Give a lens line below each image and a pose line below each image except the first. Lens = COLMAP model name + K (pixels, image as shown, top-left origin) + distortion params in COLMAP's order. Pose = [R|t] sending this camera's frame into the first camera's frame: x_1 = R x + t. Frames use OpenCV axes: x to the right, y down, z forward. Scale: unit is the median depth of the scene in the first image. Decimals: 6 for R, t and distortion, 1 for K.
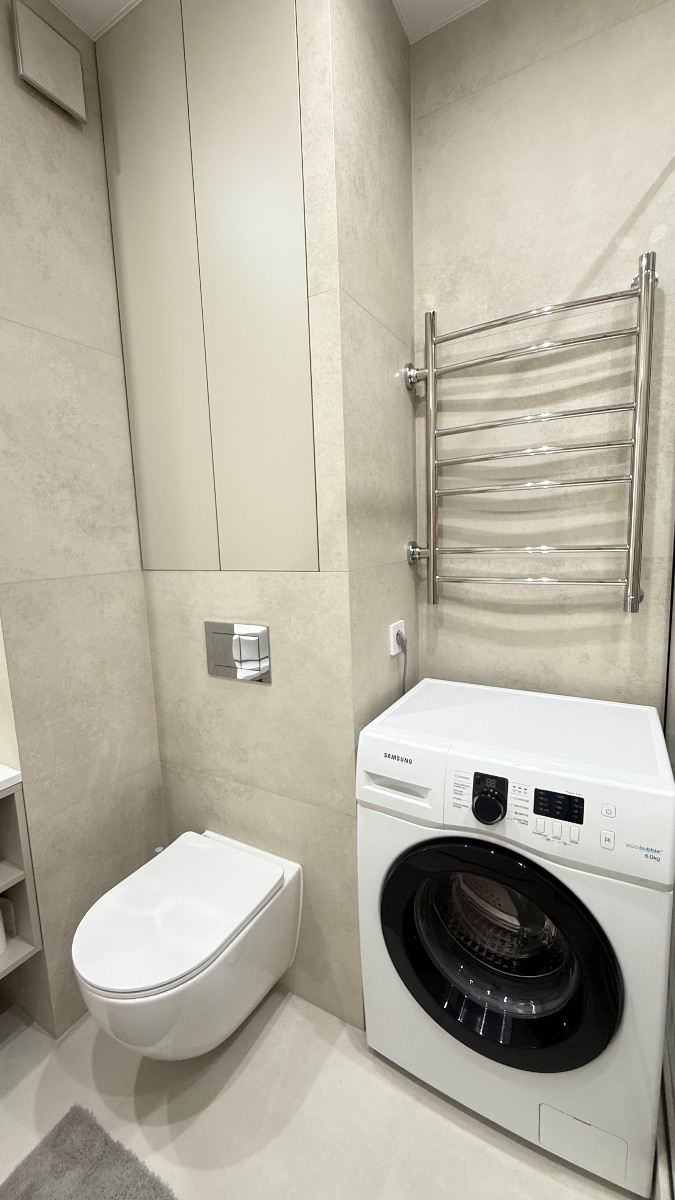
lens RADIAL K [[481.5, 0, 337.5], [0, 481.5, 600.0], [0, 0, 1]] dist [0.000524, 0.000169]
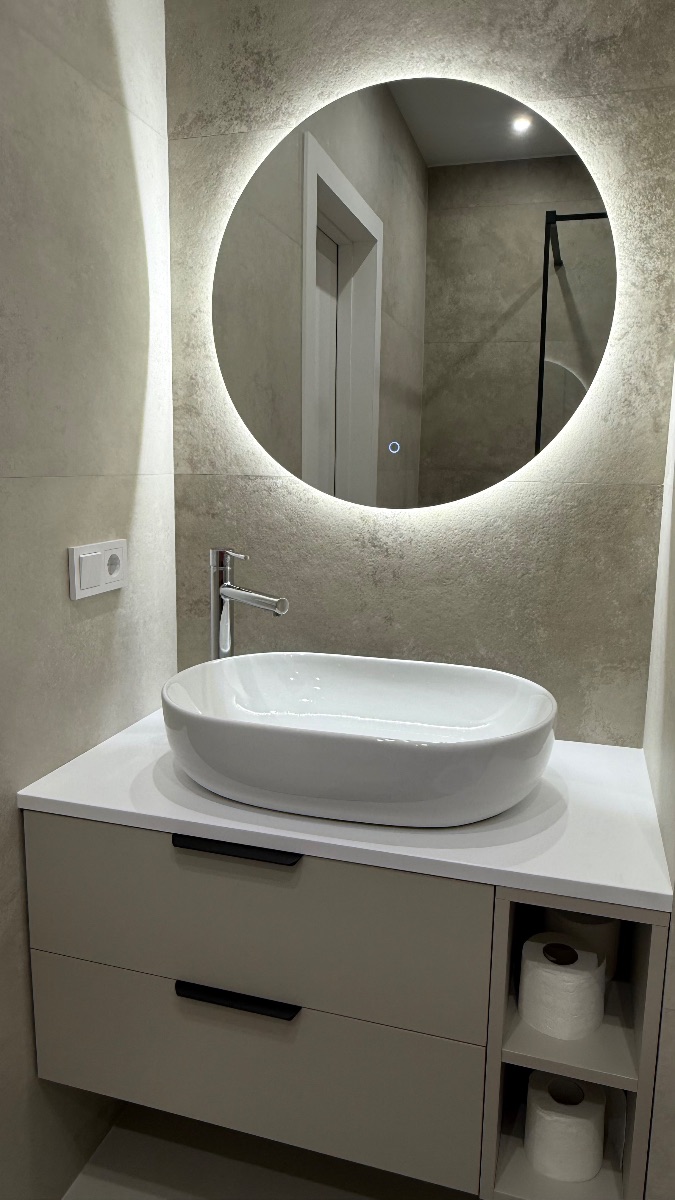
lens RADIAL K [[799.6, 0, 341.5], [0, 799.6, 598.6], [0, 0, 1]] dist [-0.001174, 0.001410]
pose [[0.222598, 0.206003, -0.952897, -0.031081], [-0.156594, 0.972284, 0.173613, -0.011464], [0.962252, 0.110572, 0.248688, 0.399291]]
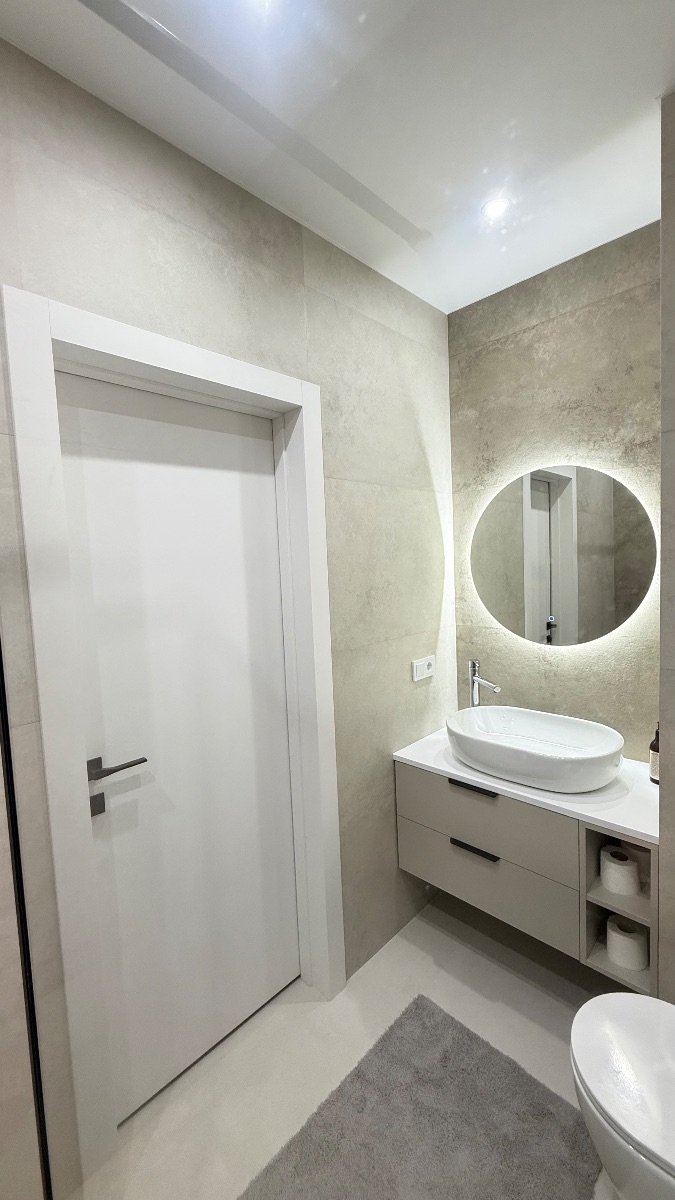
lens RADIAL K [[481.5, 0, 337.5], [0, 481.5, 600.0], [0, 0, 1]] dist [0.000524, 0.000169]
pose [[-0.257748, 0.123551, -0.958280, 0.459825], [-0.077118, 0.985996, 0.147866, -0.248652], [0.963130, 0.112012, -0.244610, 0.438571]]
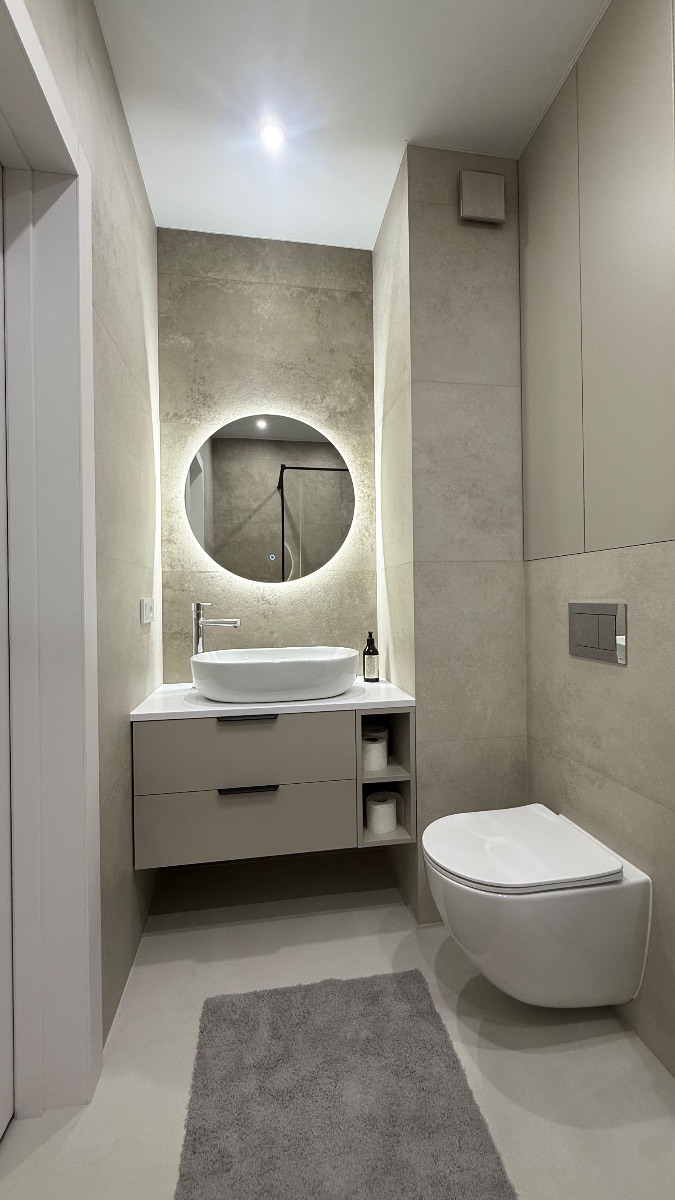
lens RADIAL K [[481.5, 0, 337.5], [0, 481.5, 600.0], [0, 0, 1]] dist [0.000524, 0.000169]
pose [[0.629882, 0.030404, -0.776095, 0.228956], [-0.113623, 0.992091, -0.053351, 0.154692], [0.768335, 0.121787, 0.628355, -0.059015]]
